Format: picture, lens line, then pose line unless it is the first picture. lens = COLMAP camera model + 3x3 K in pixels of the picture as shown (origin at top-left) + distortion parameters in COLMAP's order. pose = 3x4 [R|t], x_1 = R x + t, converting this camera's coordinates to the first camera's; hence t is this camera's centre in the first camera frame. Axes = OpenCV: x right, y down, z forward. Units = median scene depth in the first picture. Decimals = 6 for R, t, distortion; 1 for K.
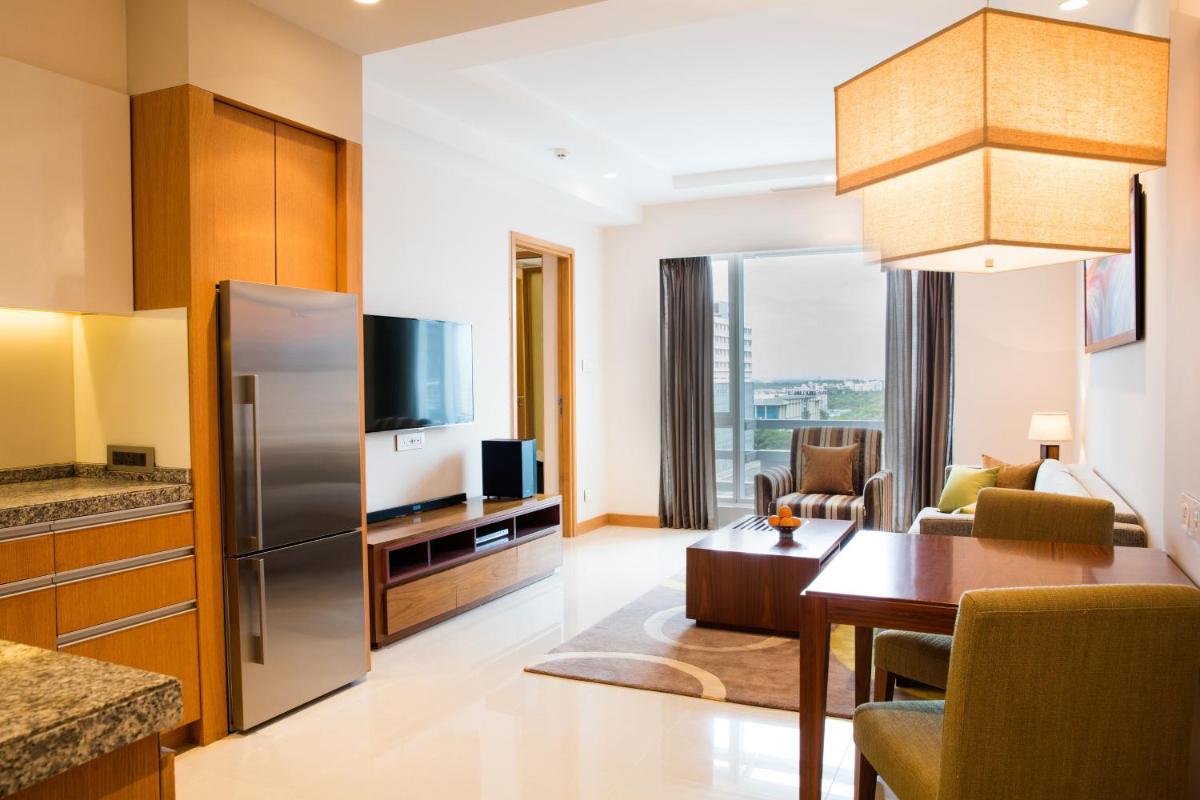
lens RADIAL K [[857.1, 0, 600.0], [0, 857.1, 400.0], [0, 0, 1]] dist [0.006593, 0.004072]
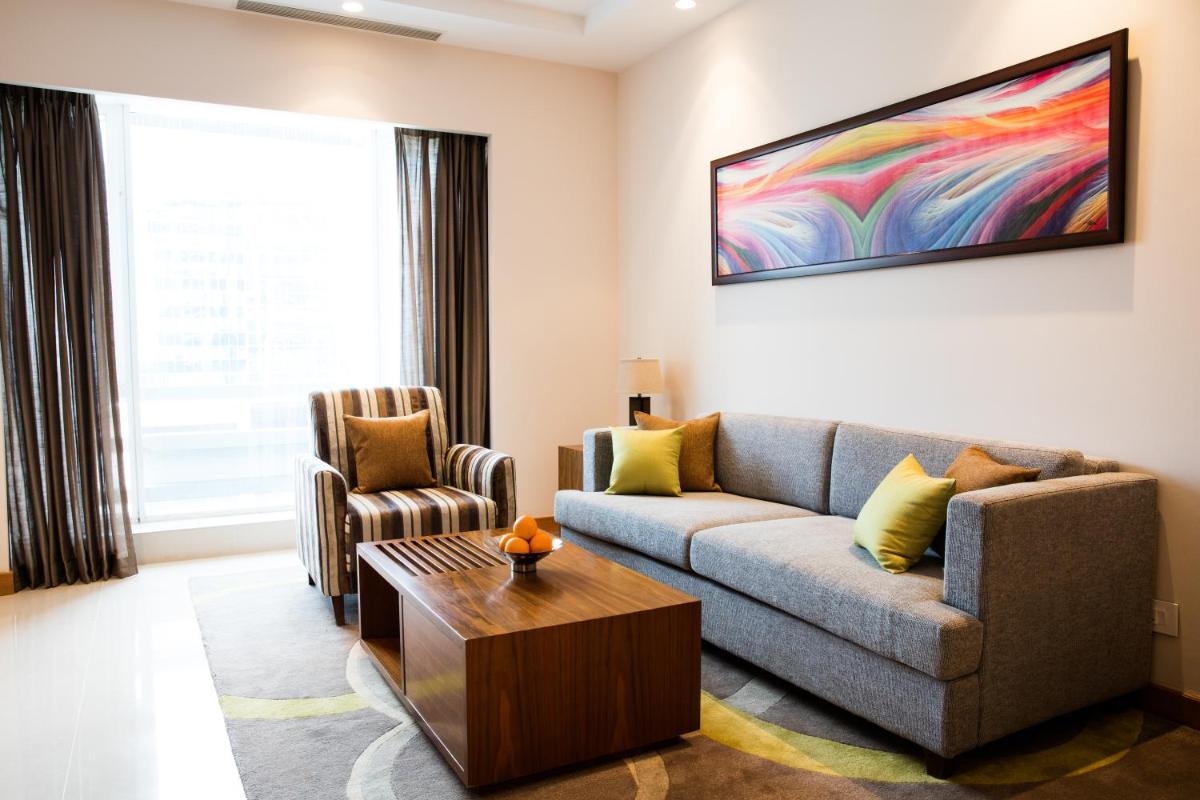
lens RADIAL K [[857.1, 0, 600.0], [0, 857.1, 400.0], [0, 0, 1]] dist [0.006593, 0.004072]
pose [[0.594424, -0.052839, 0.802414, -0.163585], [0.014937, 0.998392, 0.054679, 0.007175], [-0.804013, -0.020517, 0.594258, 0.465409]]
